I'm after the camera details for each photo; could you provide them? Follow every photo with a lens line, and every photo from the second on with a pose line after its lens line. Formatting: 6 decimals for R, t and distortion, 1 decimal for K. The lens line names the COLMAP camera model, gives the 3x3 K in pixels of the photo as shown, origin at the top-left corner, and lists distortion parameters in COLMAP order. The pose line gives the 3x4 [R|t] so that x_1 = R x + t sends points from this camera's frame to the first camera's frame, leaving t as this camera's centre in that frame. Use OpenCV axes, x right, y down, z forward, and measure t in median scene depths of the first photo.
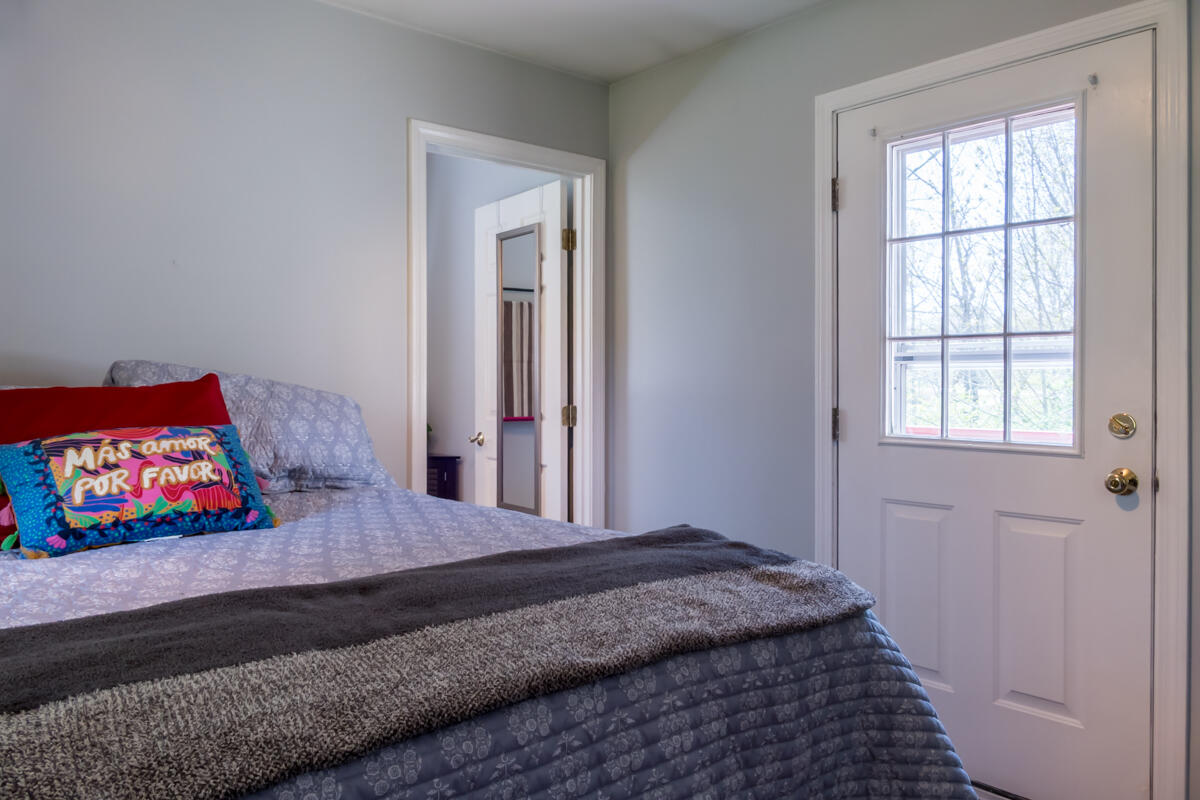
lens RADIAL K [[890.0, 0, 602.7], [0, 890.0, 383.0], [0, 0, 1]] dist [-0.009290, -0.002967]
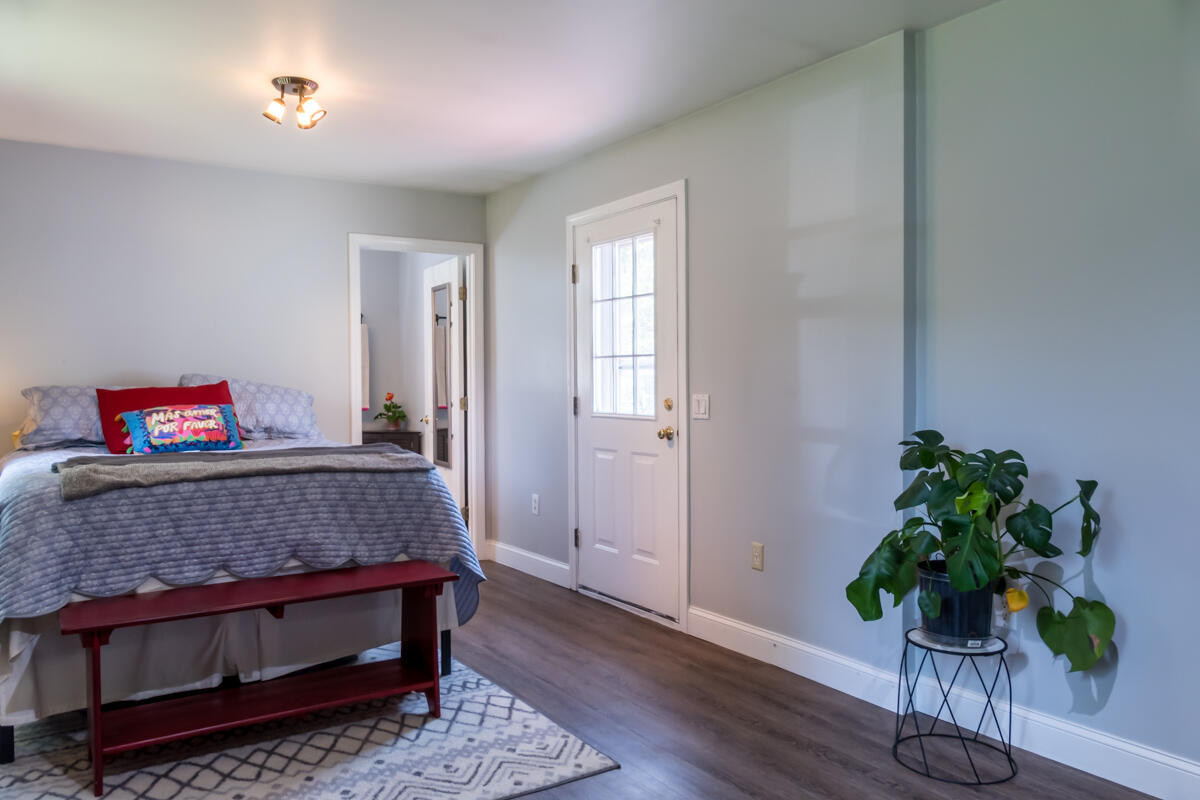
lens RADIAL K [[887.7, 0, 598.6], [0, 887.7, 385.2], [0, 0, 1]] dist [-0.014455, -0.002146]
pose [[0.990874, -0.006332, -0.134643, 0.828428], [0.006883, 0.999970, 0.003627, -0.000823], [0.134616, -0.004521, 0.990888, -1.093168]]
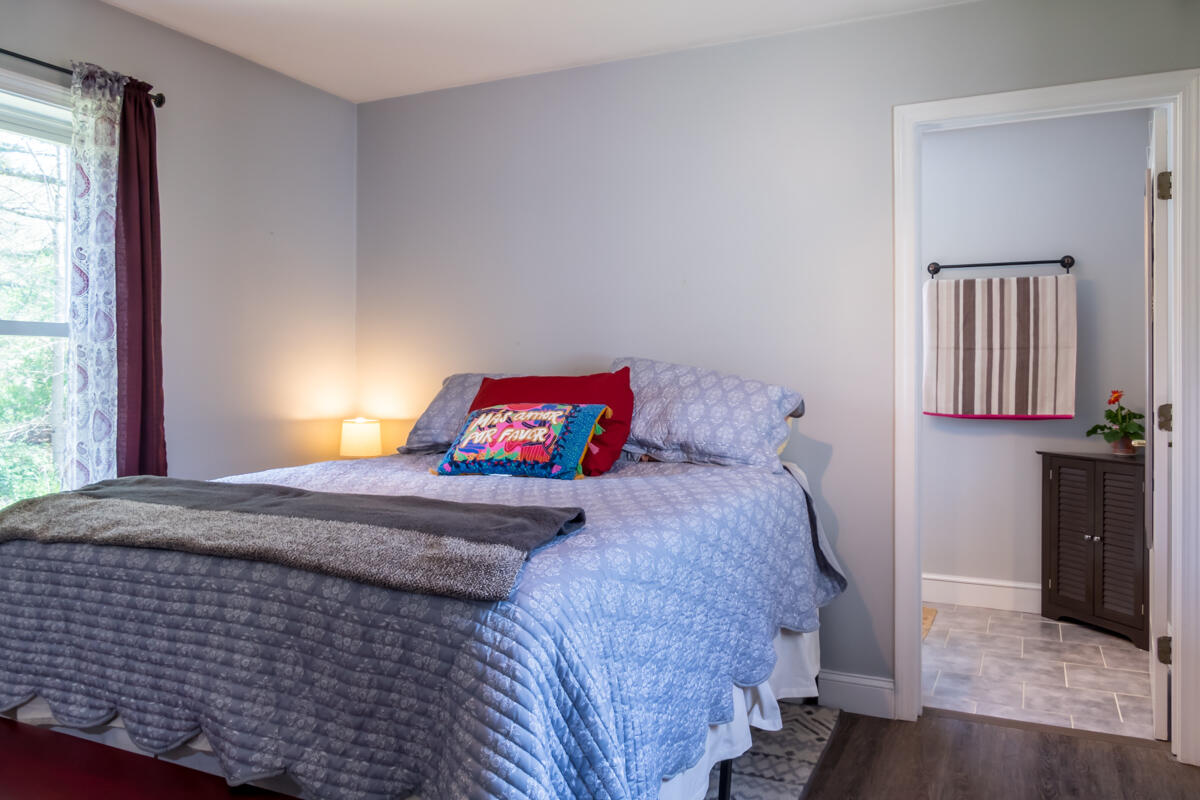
lens RADIAL K [[871.8, 0, 603.4], [0, 871.8, 382.0], [0, 0, 1]] dist [-0.010652, 0.002885]
pose [[0.393921, 0.006195, -0.919123, 0.896168], [0.000274, 0.999976, 0.006857, 0.004106], [0.919144, -0.002953, 0.393910, 0.537051]]
